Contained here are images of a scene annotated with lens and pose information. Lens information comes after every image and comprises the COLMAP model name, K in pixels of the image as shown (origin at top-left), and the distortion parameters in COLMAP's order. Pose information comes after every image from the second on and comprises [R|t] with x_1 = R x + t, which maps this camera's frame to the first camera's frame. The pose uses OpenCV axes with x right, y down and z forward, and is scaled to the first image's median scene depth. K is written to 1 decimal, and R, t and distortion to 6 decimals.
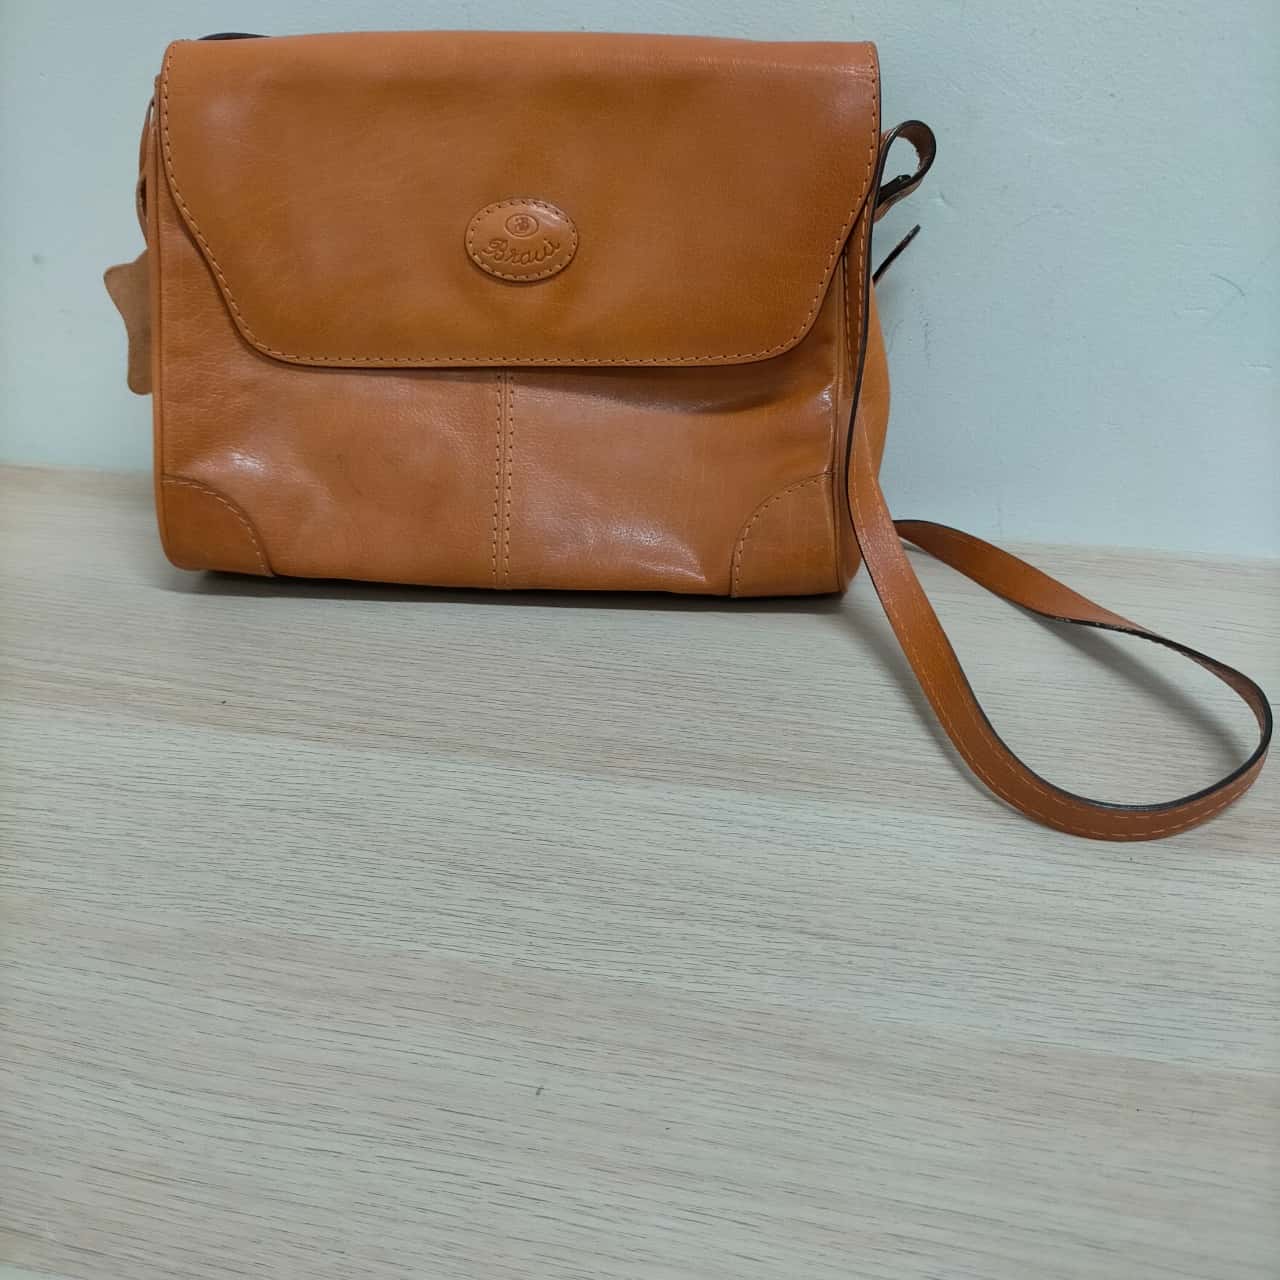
lens RADIAL K [[1278.0, 0, 640.2], [0, 1278.0, 614.5], [0, 0, 1]] dist [0.074775, -0.174698]
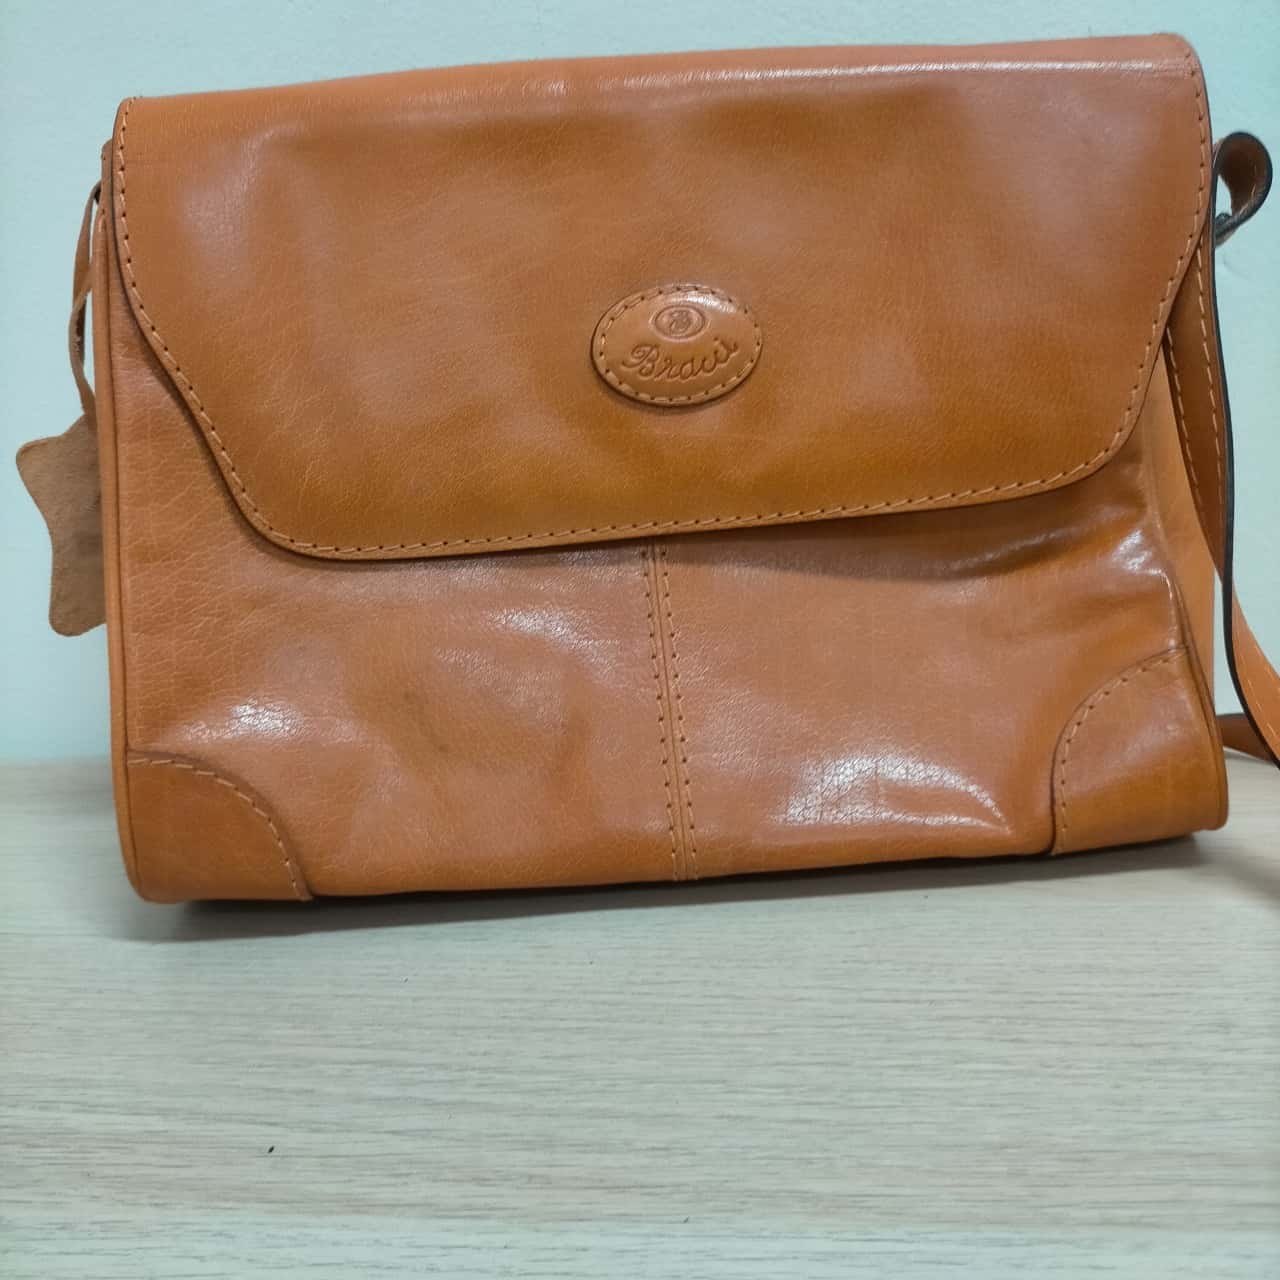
lens RADIAL K [[1278.0, 0, 640.2], [0, 1278.0, 614.5], [0, 0, 1]] dist [0.074775, -0.174698]
pose [[0.991337, -0.087771, 0.097709, -0.185115], [0.104867, 0.976849, -0.186463, -0.032892], [-0.079081, 0.195094, 0.977591, 0.373718]]
